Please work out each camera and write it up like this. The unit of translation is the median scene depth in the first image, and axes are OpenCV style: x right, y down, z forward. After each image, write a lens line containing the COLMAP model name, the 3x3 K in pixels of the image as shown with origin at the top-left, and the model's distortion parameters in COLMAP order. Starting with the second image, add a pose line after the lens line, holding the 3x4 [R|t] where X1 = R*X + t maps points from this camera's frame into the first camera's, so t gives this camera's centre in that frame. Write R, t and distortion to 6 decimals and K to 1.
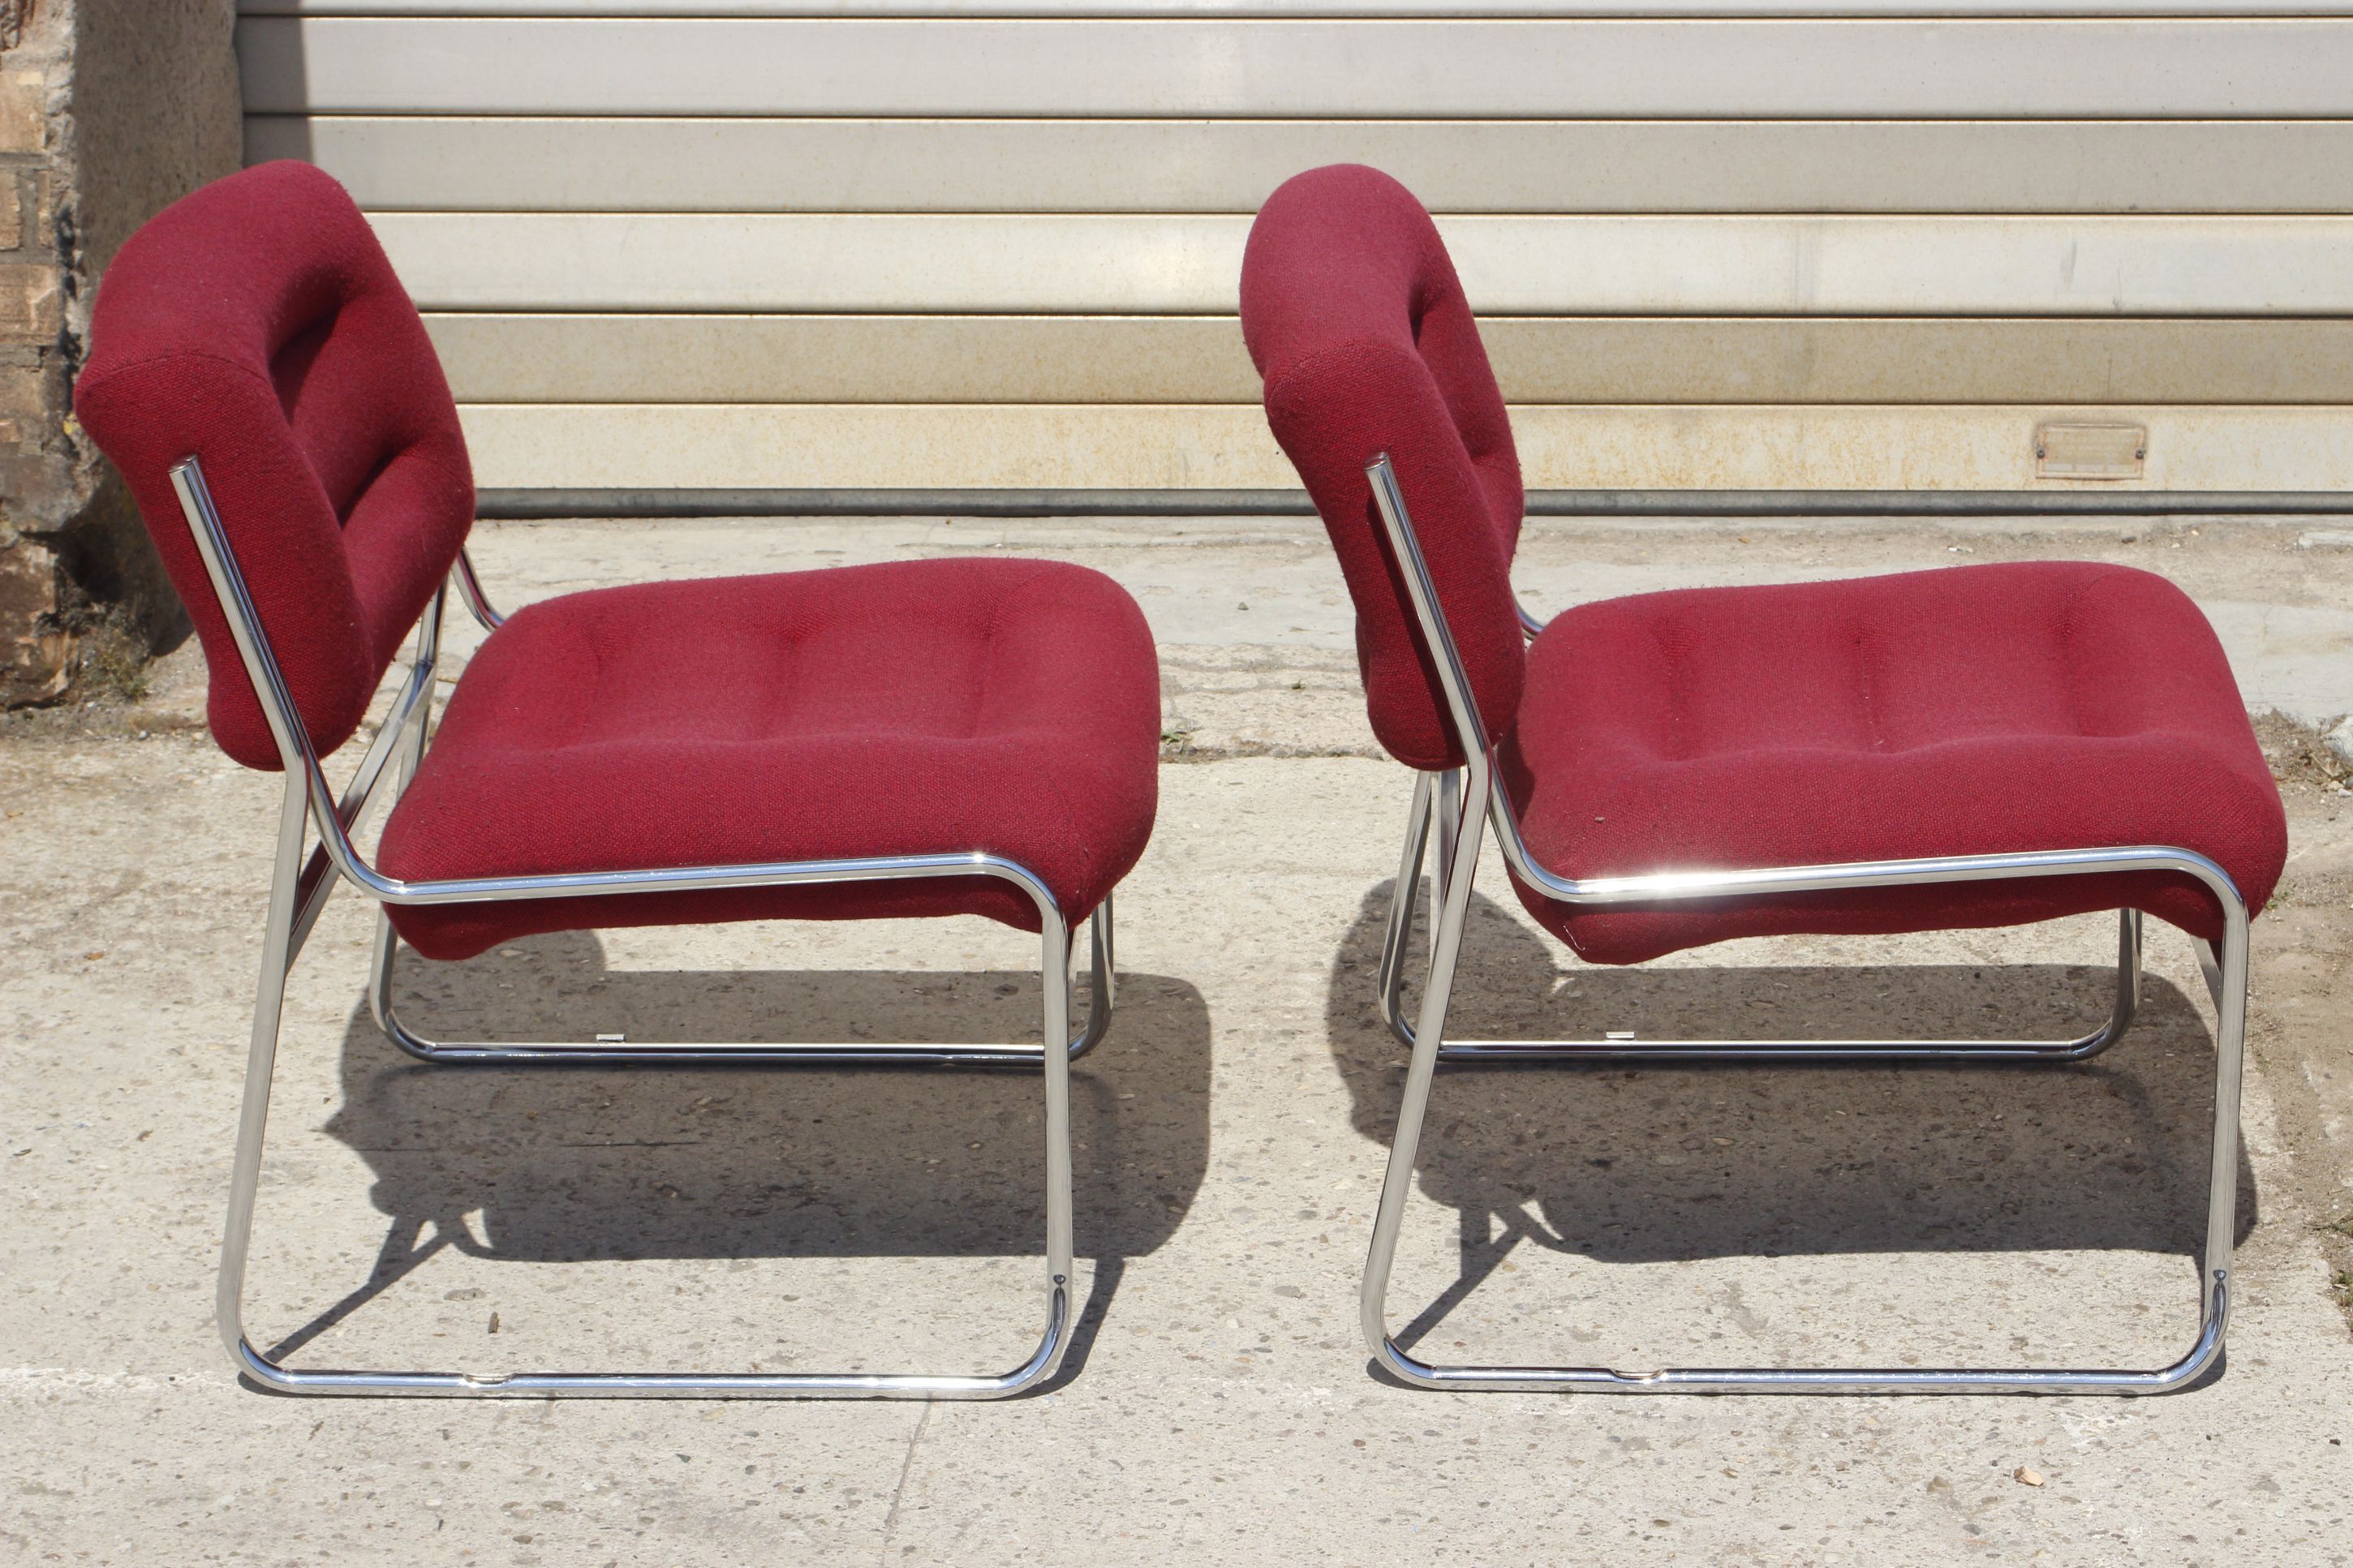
lens RADIAL K [[5923.5, 0, 1176.5], [0, 5923.5, 784.0], [0, 0, 1]] dist [-0.000180, 0.842337]
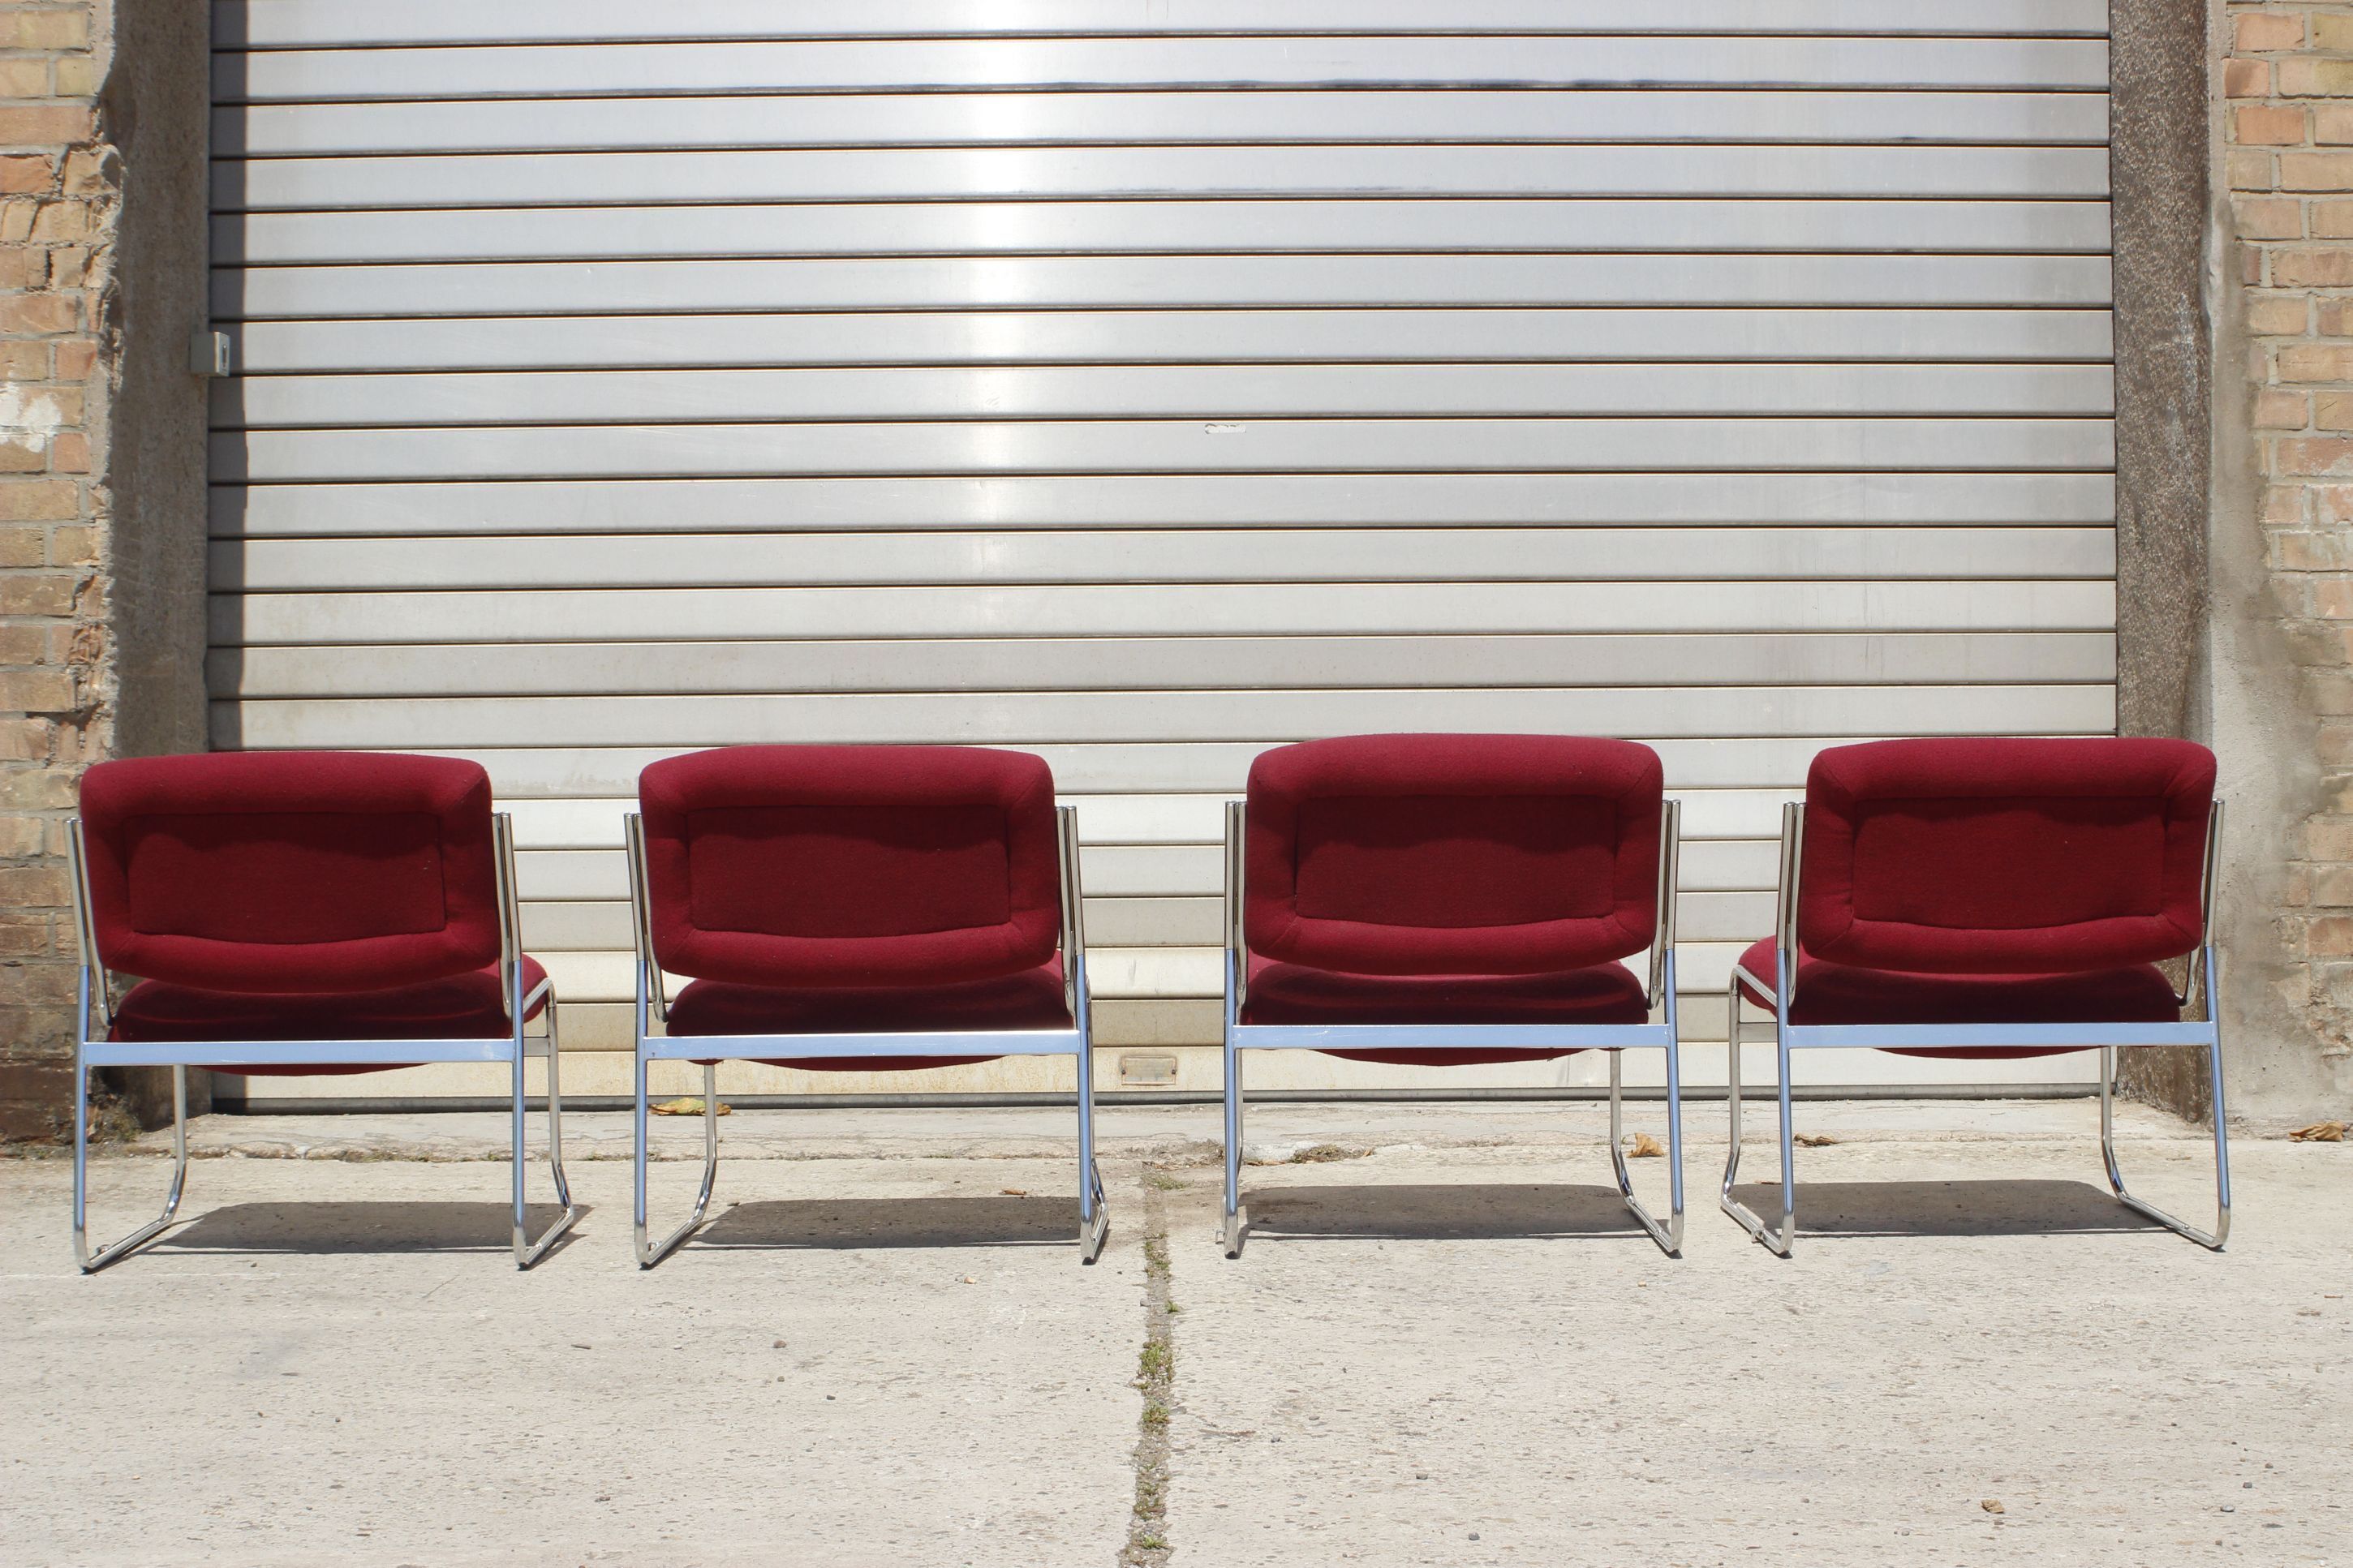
lens RADIAL K [[3743.8, 0, 1176.5], [0, 3743.8, 784.0], [0, 0, 1]] dist [-0.155248, 0.082258]
pose [[0.998089, 0.000991, 0.061792, 0.090300], [0.017577, 0.954026, -0.299209, 0.231774], [-0.059248, 0.299723, 0.952185, -0.212074]]
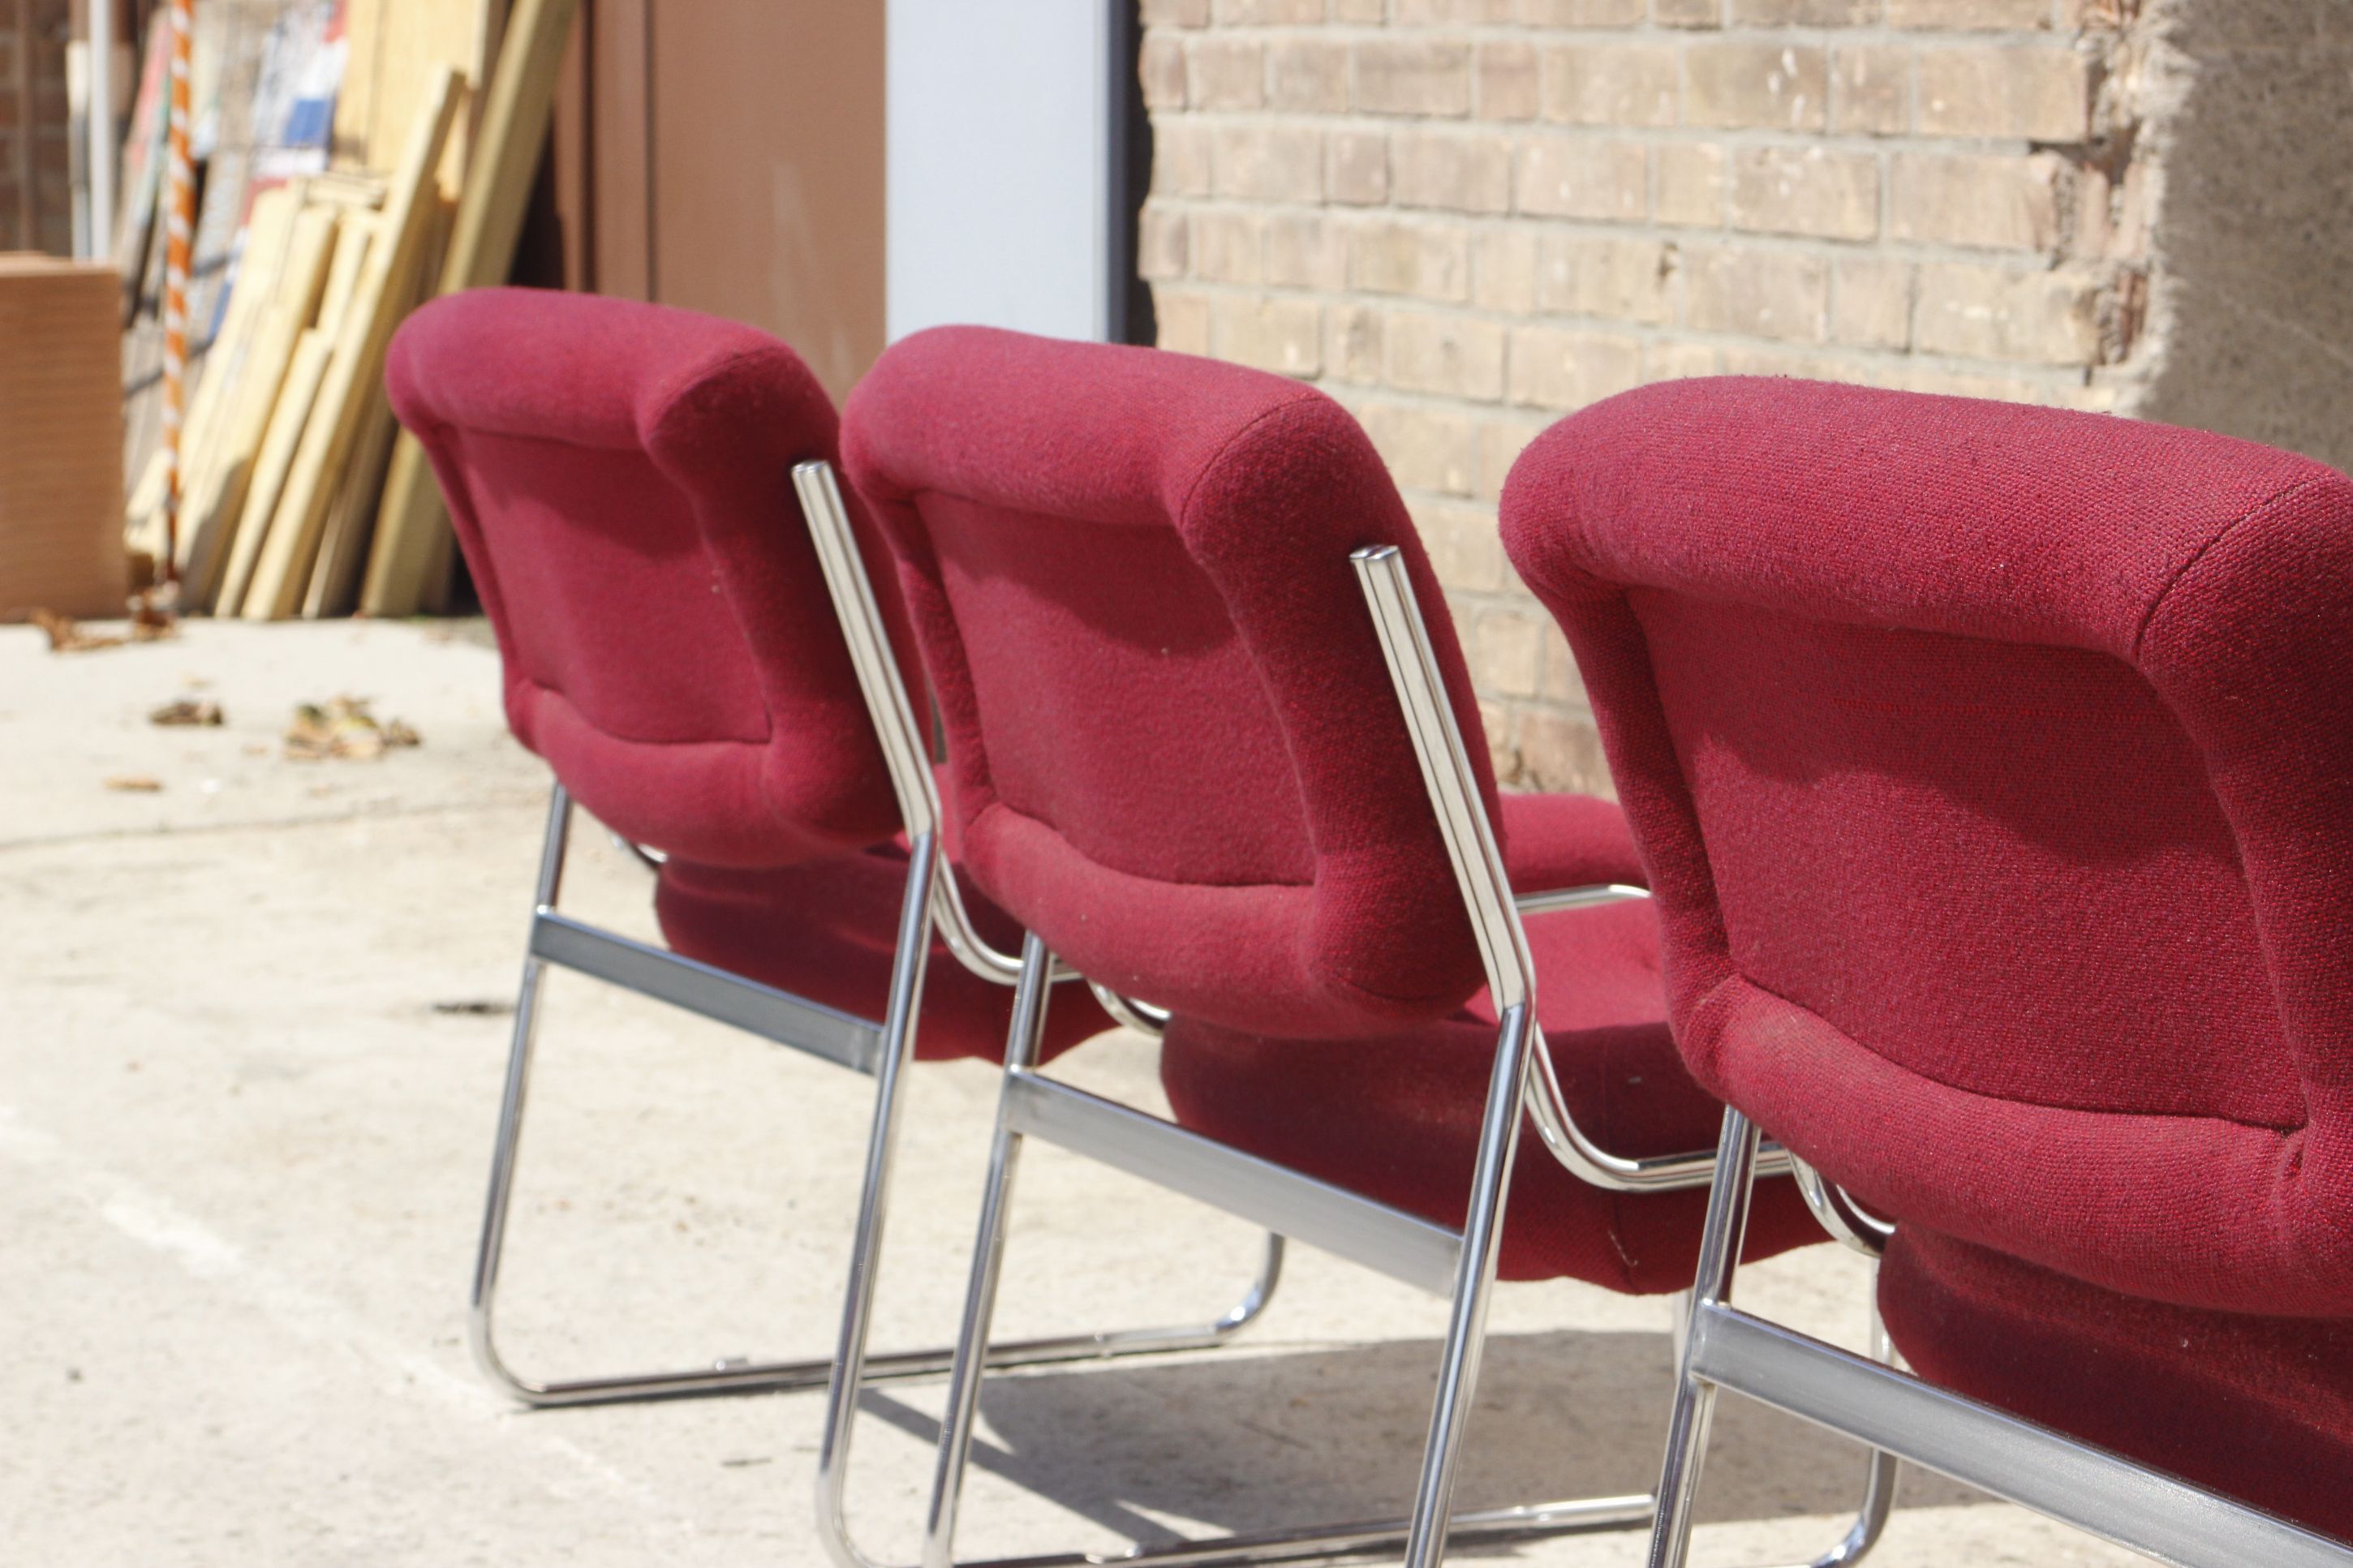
lens RADIAL K [[6887.3, 0, 1176.5], [0, 6887.3, 784.0], [0, 0, 1]] dist [0.168182, 0.735513]
pose [[0.433242, 0.103903, -0.895268, 0.605790], [-0.283962, 0.958478, -0.026177, 0.001182], [0.855375, 0.265564, 0.444758, 0.403863]]
